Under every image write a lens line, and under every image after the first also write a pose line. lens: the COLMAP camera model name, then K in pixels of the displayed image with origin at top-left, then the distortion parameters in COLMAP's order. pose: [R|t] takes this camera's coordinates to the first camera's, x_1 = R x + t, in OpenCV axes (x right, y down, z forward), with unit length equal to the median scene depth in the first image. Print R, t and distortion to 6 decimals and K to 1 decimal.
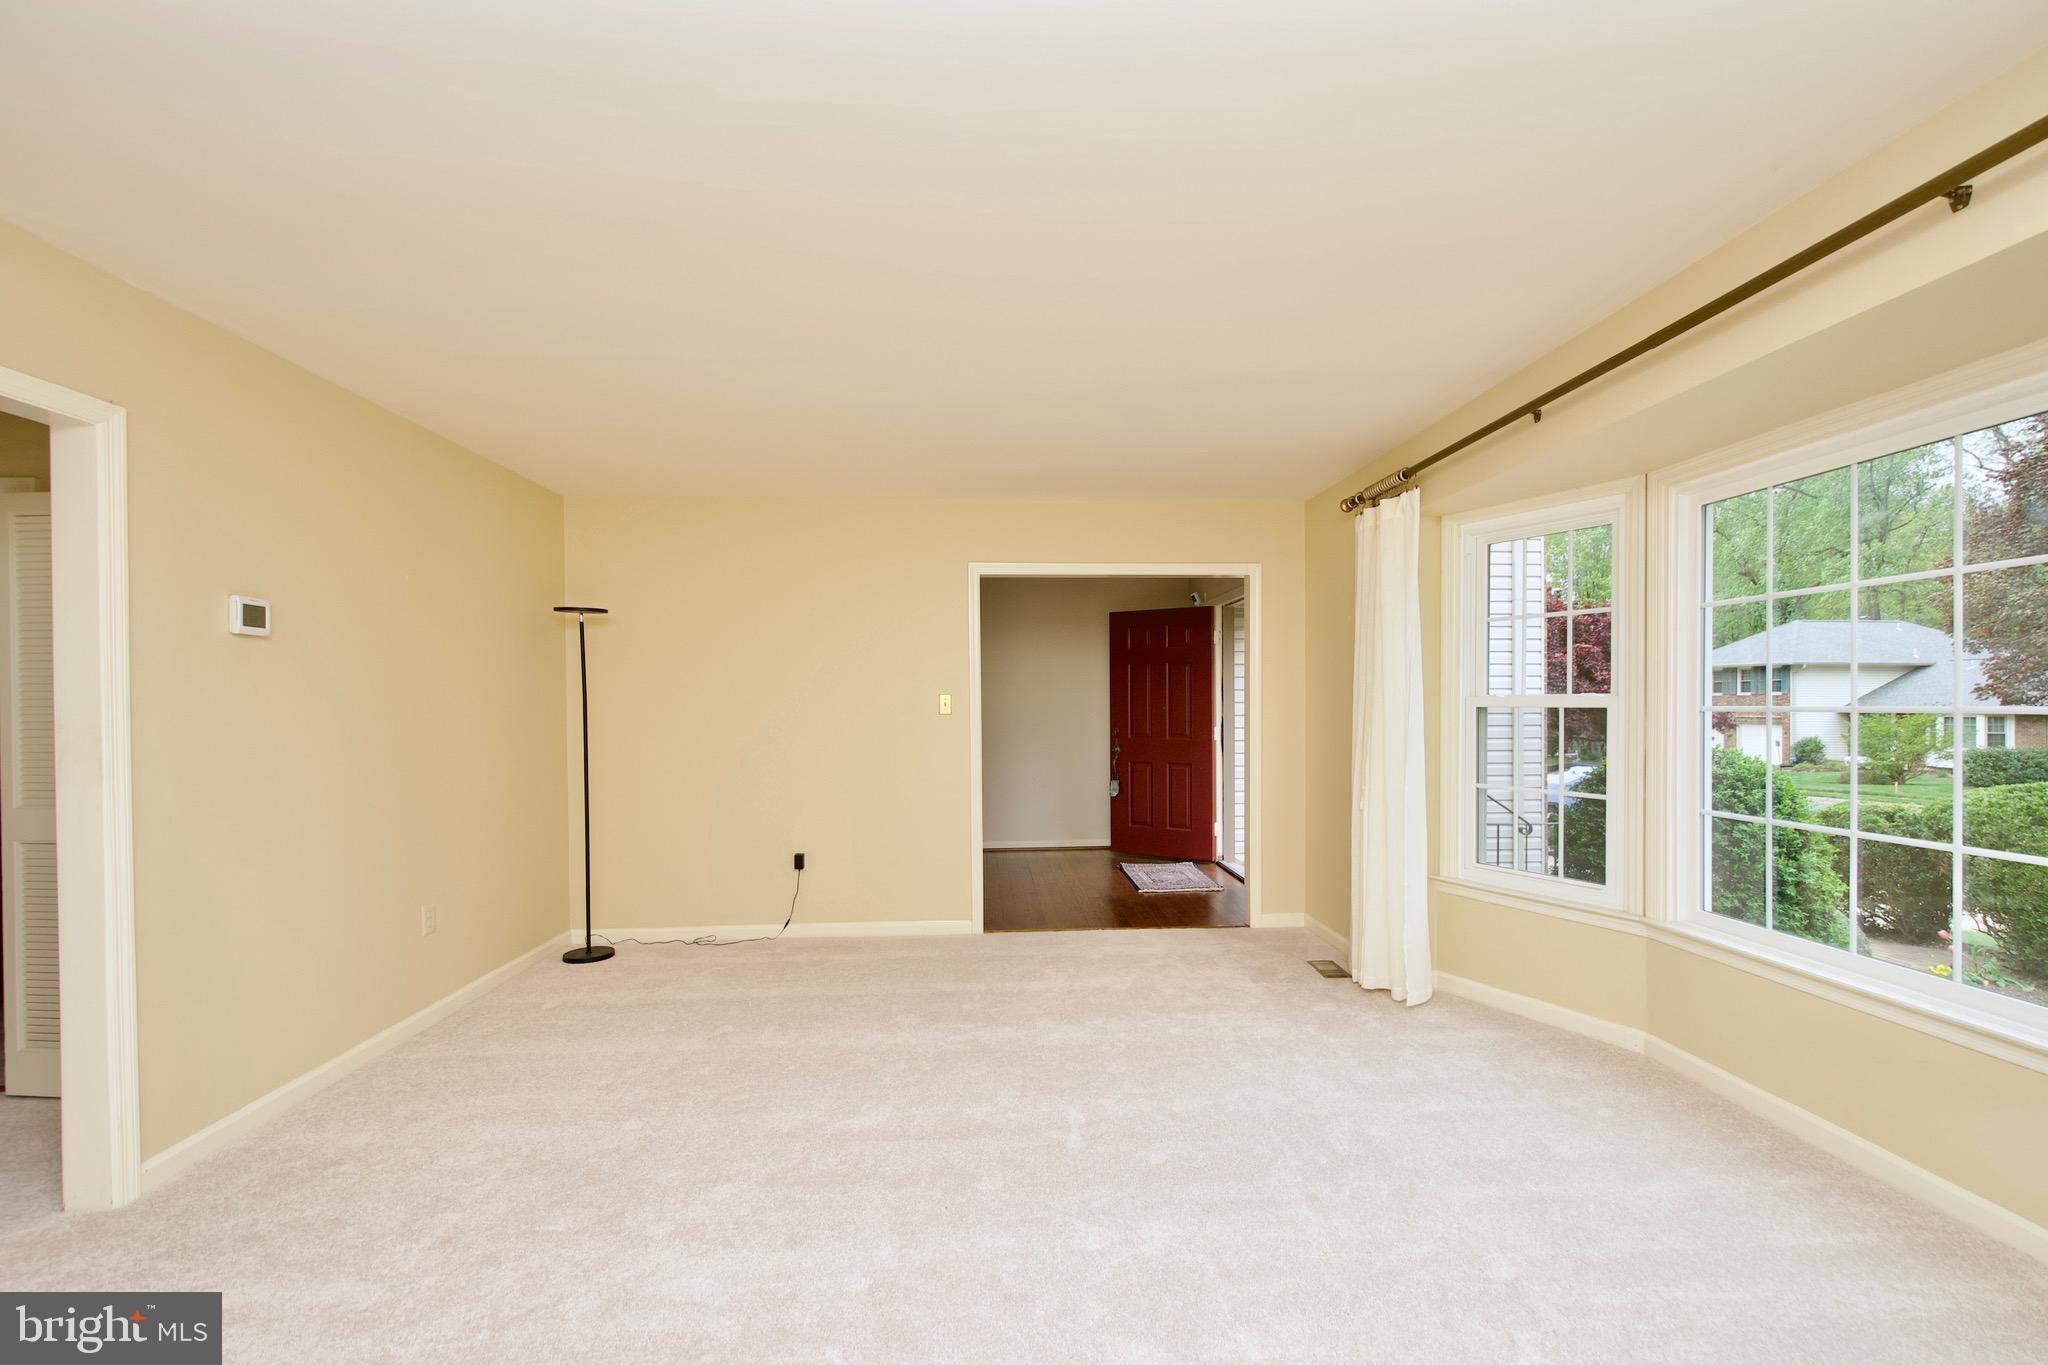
lens RADIAL K [[882.2, 0, 1027.2], [0, 882.2, 715.6], [0, 0, 1]] dist [0.002348, -0.000042]
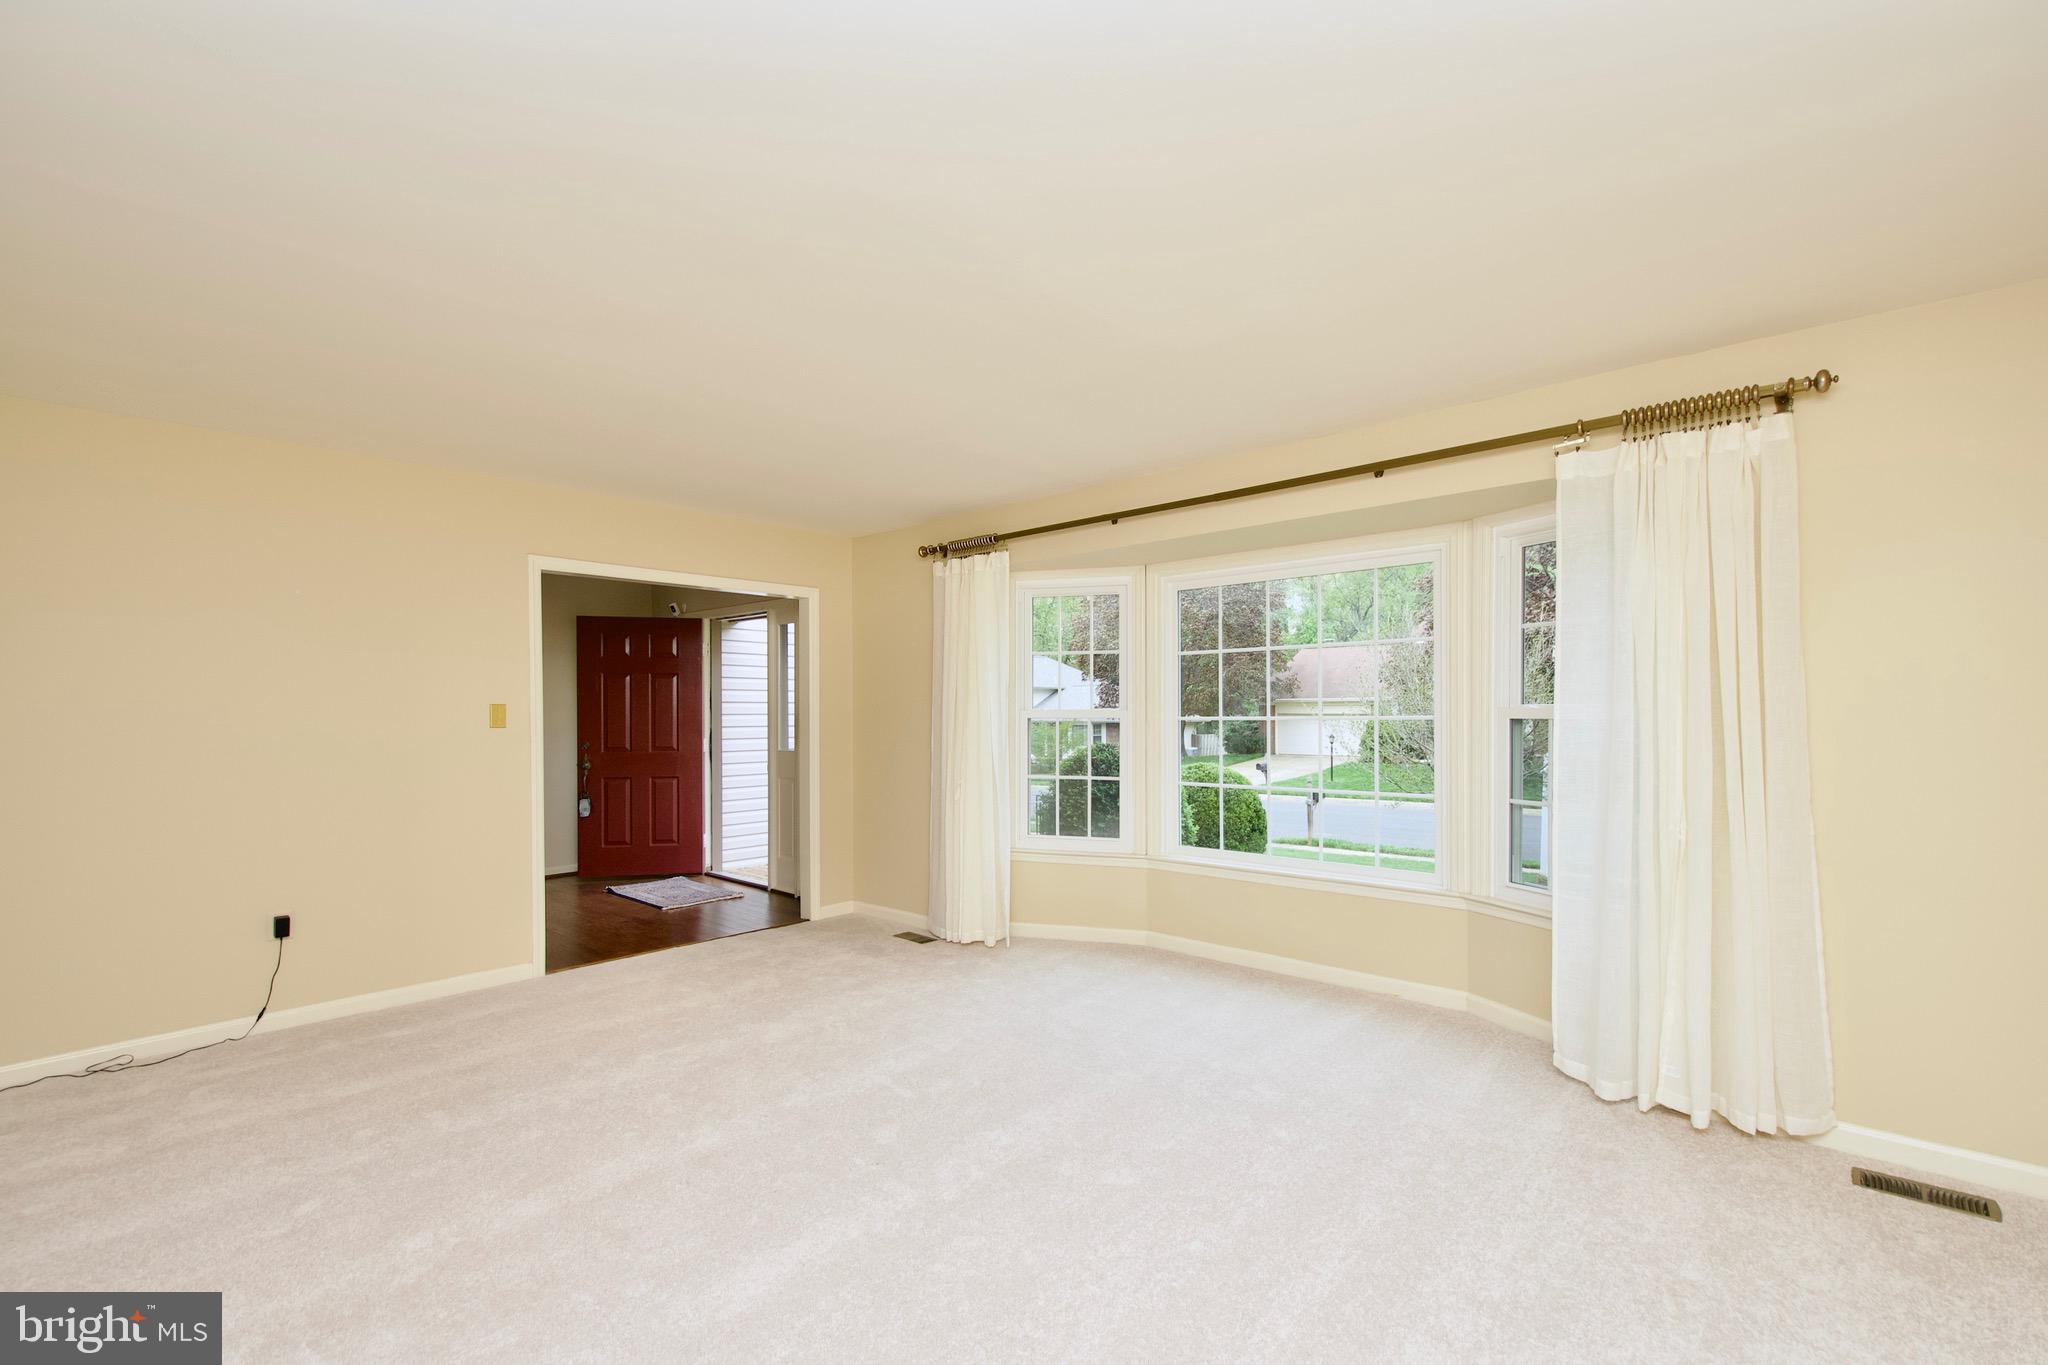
lens RADIAL K [[897.7, 0, 1015.9], [0, 897.7, 710.3], [0, 0, 1]] dist [-0.002053, -0.000430]
pose [[0.724457, 0.003272, 0.689312, -0.364016], [0.010416, 0.999823, -0.015692, 0.000689], [-0.689241, 0.018548, 0.724295, 0.021196]]
